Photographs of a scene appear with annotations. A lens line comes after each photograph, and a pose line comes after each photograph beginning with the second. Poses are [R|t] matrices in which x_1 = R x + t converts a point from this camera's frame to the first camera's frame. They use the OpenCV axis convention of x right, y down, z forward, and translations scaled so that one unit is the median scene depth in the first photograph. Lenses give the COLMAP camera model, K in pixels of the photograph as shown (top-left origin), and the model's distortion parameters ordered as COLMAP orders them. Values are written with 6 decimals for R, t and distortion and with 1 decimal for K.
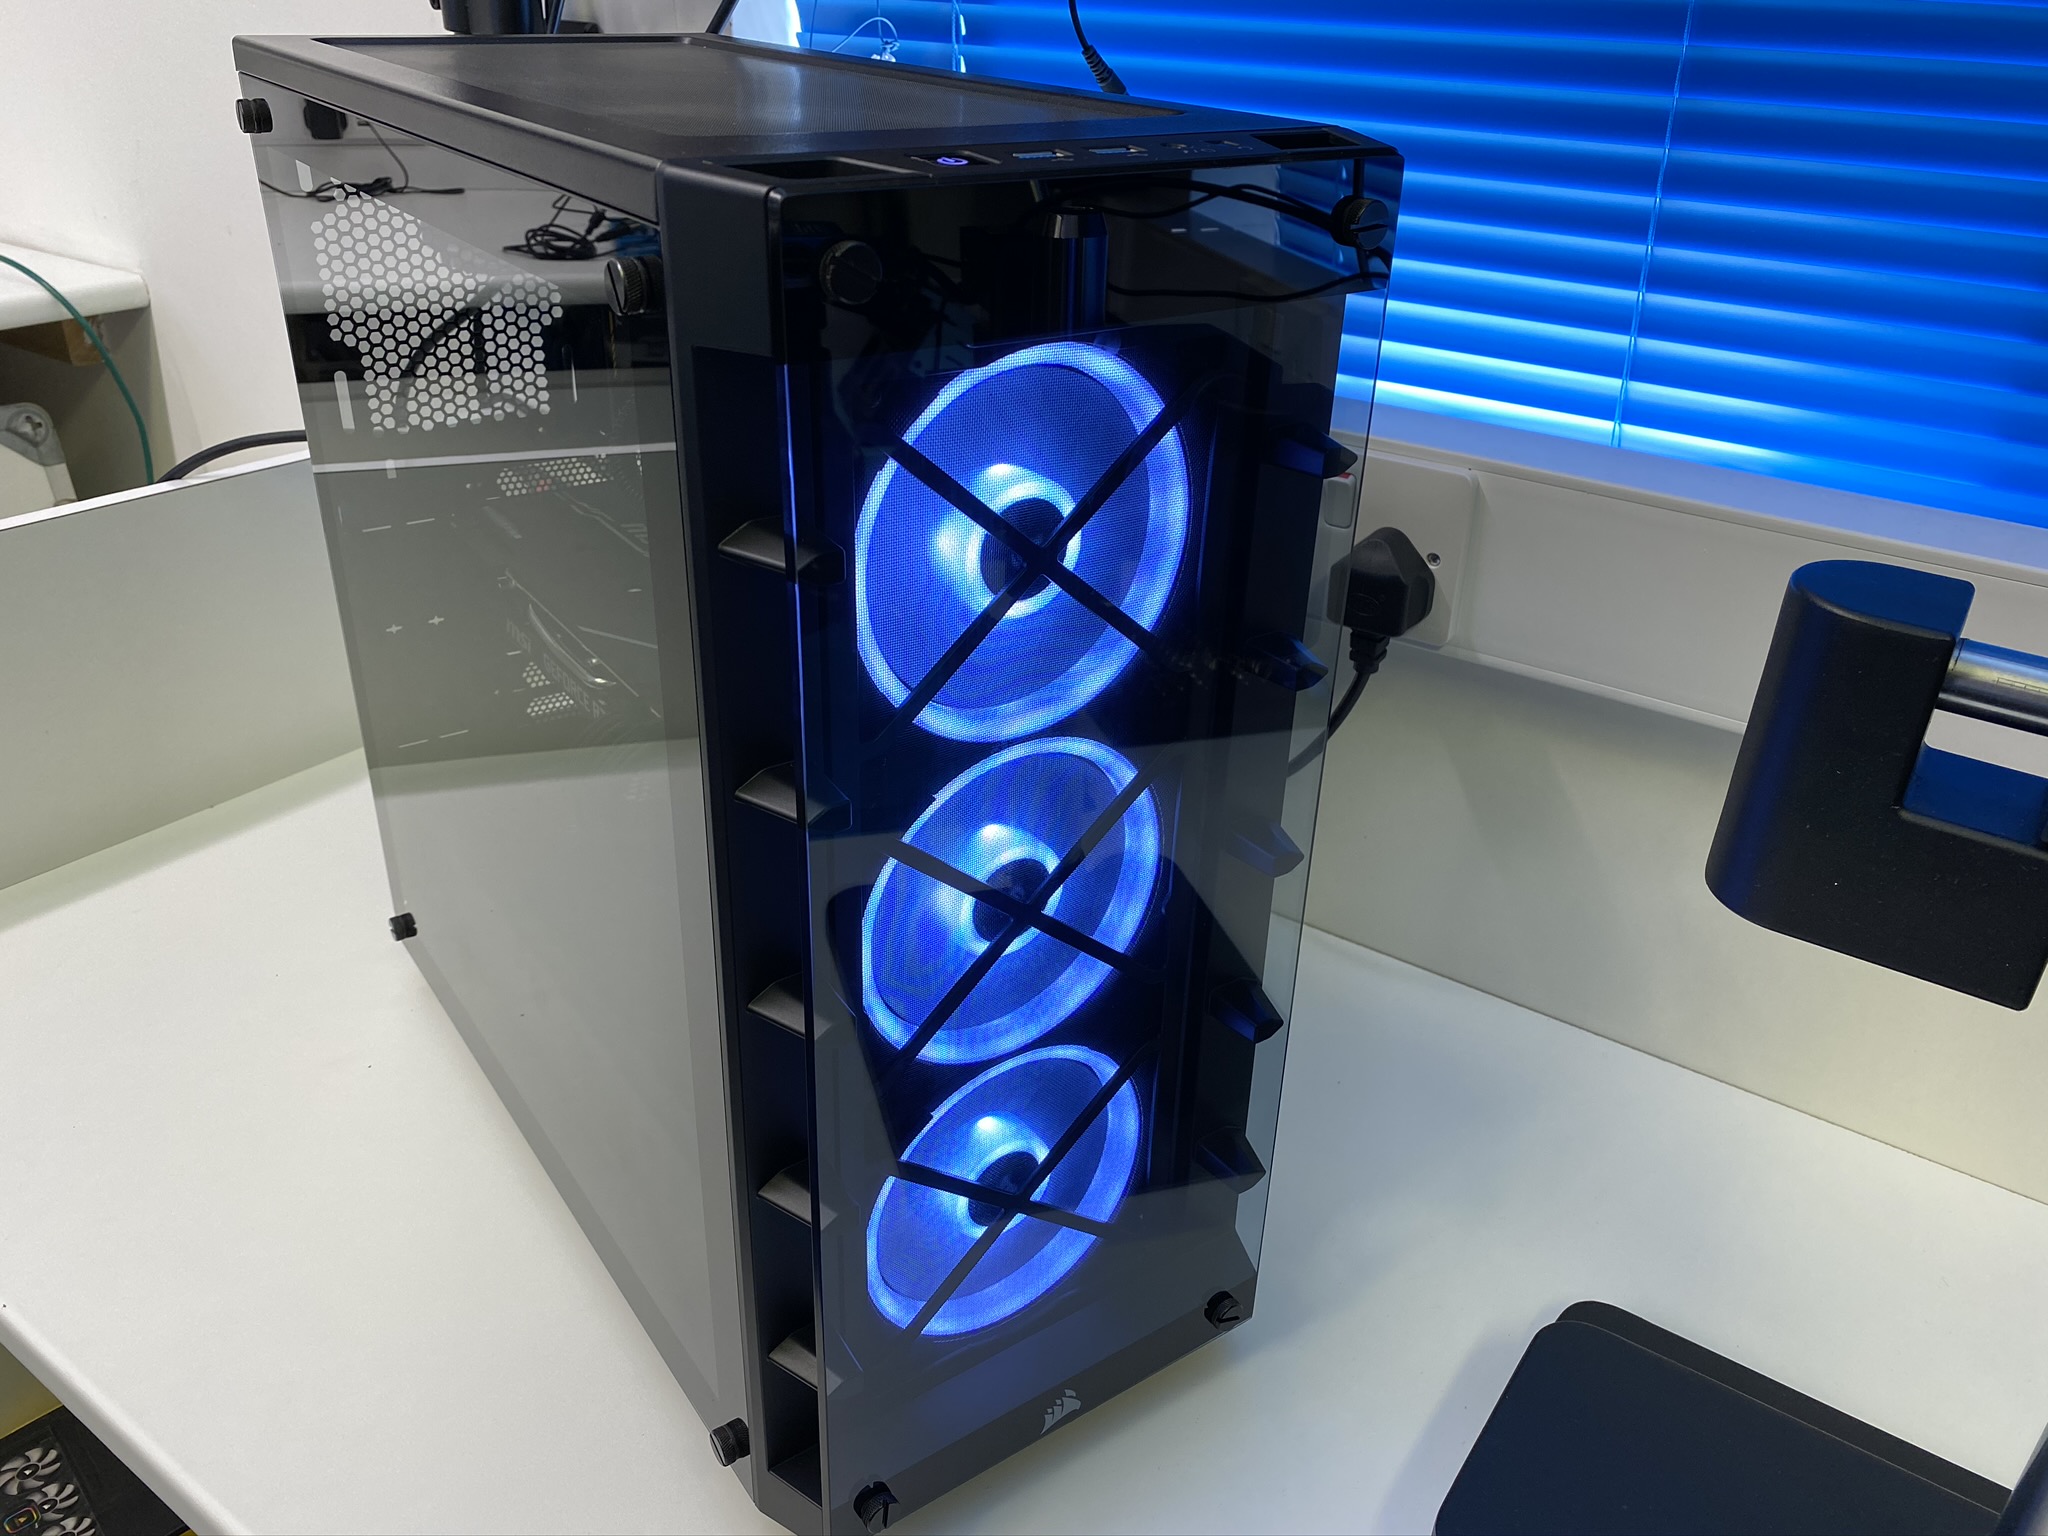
lens RADIAL K [[1566.9, 0, 1018.0], [0, 1566.9, 761.9], [0, 0, 1]] dist [0.025893, -0.009138]
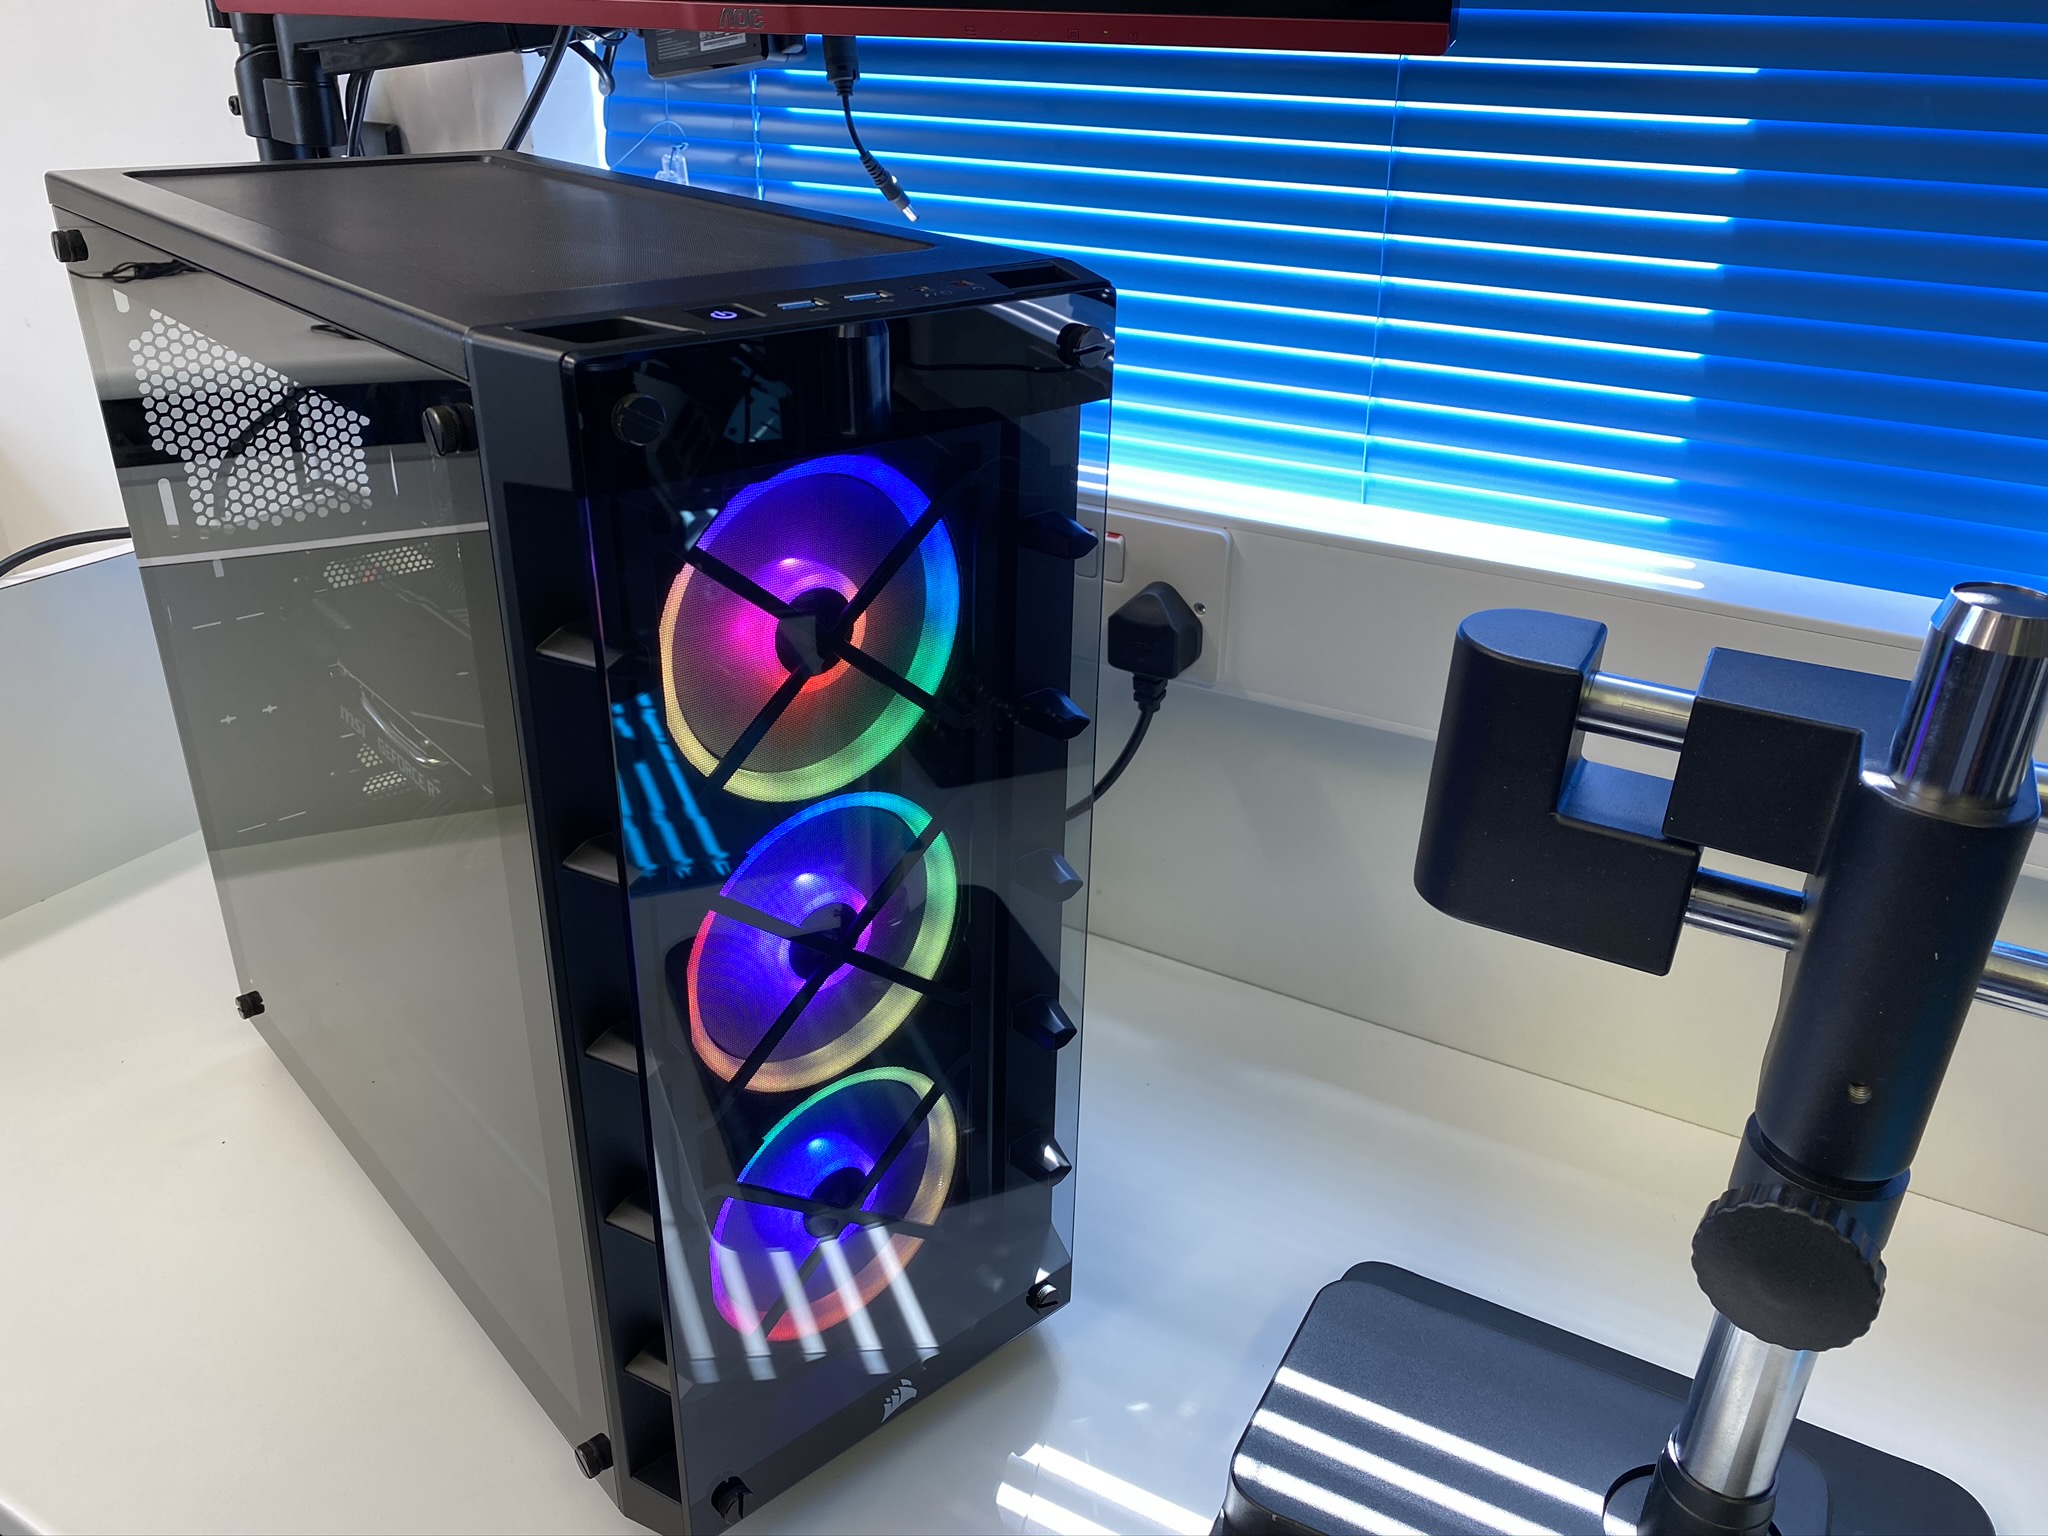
lens RADIAL K [[1566.9, 0, 1018.0], [0, 1566.9, 761.9], [0, 0, 1]] dist [0.025893, -0.009138]
pose [[0.993865, -0.055923, 0.095421, 0.030900], [0.057856, 0.998170, -0.017609, -0.010390], [-0.094262, 0.023022, 0.995281, -0.121101]]
